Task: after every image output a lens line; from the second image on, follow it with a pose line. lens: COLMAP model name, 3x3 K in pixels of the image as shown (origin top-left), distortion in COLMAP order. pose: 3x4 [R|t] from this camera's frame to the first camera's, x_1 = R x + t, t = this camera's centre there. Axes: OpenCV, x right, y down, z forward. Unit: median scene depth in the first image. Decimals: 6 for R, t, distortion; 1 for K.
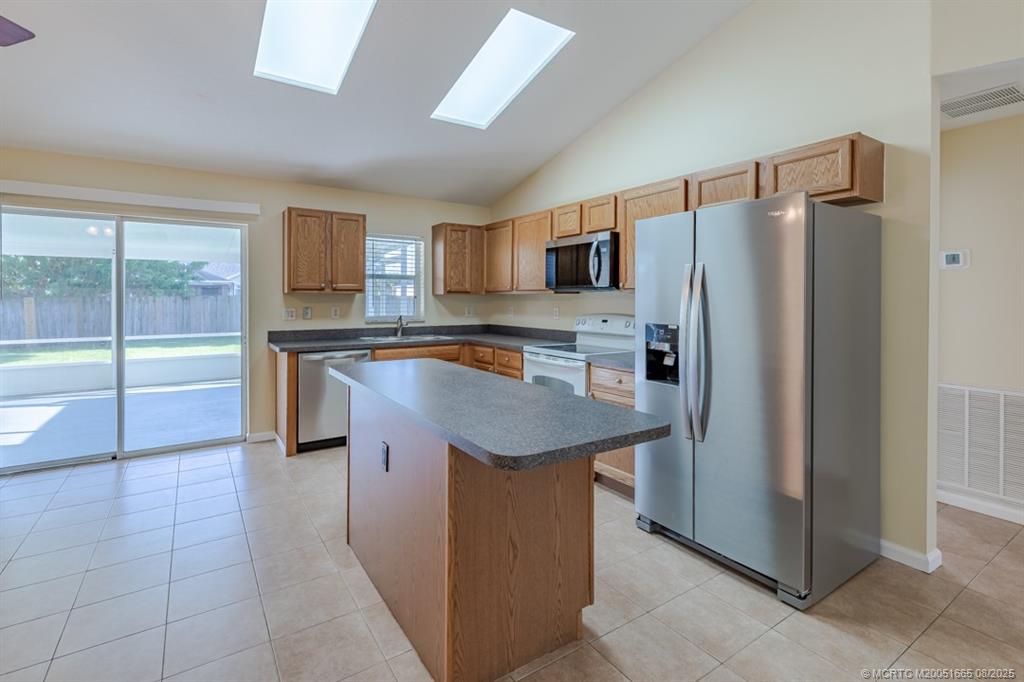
lens RADIAL K [[481.9, 0, 501.5], [0, 481.9, 296.9], [0, 0, 1]] dist [-0.000773, 0.000400]
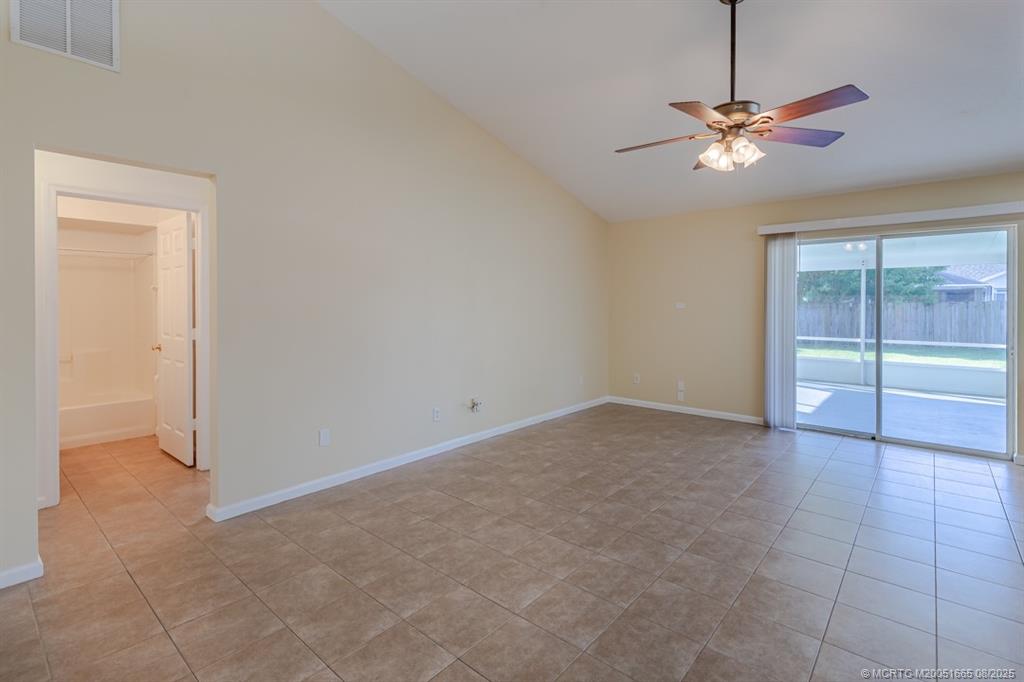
lens RADIAL K [[479.2, 0, 511.3], [0, 479.2, 313.0], [0, 0, 1]] dist [0.000278, -0.000141]
pose [[0.274615, 0.023313, -0.961272, 0.083346], [-0.002599, 0.999720, 0.023503, -0.004748], [0.961551, -0.003956, 0.274599, -0.178701]]
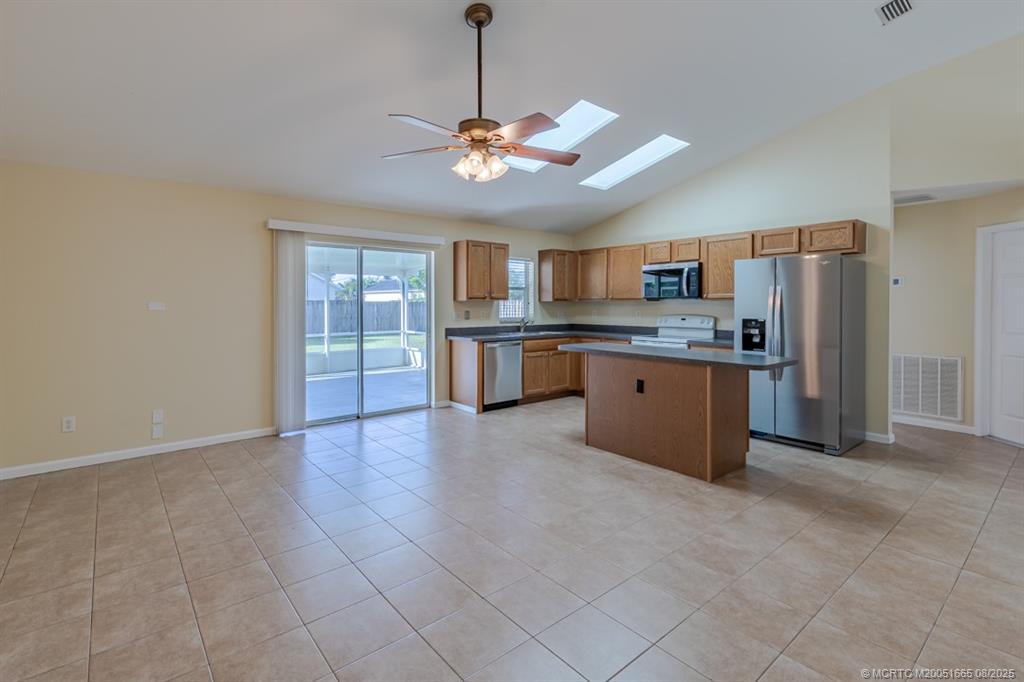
lens RADIAL K [[485.1, 0, 512.0], [0, 485.1, 302.9], [0, 0, 1]] dist [0.000877, -0.000040]
pose [[0.992933, -0.000354, 0.118679, -0.466931], [0.000163, 0.999999, 0.001614, -0.003864], [-0.118680, -0.001584, 0.992931, -0.416642]]
